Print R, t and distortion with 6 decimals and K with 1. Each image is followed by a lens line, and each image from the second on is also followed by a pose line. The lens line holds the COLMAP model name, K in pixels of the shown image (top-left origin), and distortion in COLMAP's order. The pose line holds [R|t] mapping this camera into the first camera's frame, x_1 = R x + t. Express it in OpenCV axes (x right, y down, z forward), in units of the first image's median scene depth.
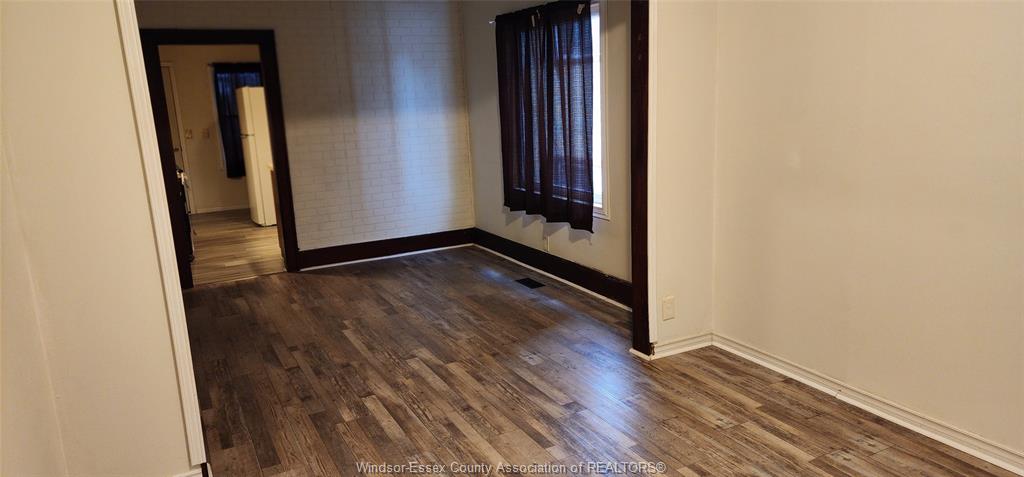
lens RADIAL K [[685.3, 0, 502.1], [0, 685.3, 238.7], [0, 0, 1]] dist [0.084104, -0.074161]
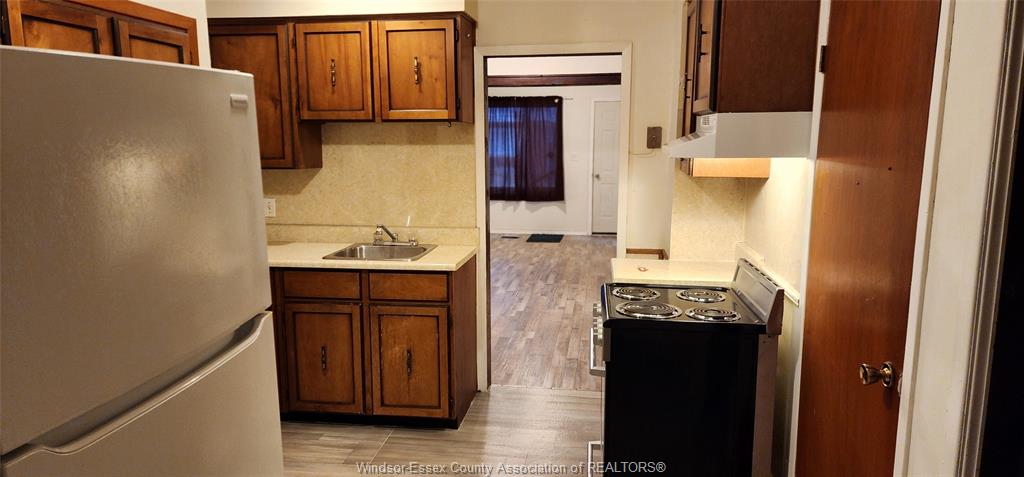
lens RADIAL K [[672.9, 0, 508.5], [0, 672.9, 241.6], [0, 0, 1]] dist [0.072939, -0.073910]
pose [[-0.817178, -0.041764, 0.574870, -1.121631], [0.160390, 0.941502, 0.296394, -0.452967], [-0.553620, 0.334410, -0.762676, 2.305889]]
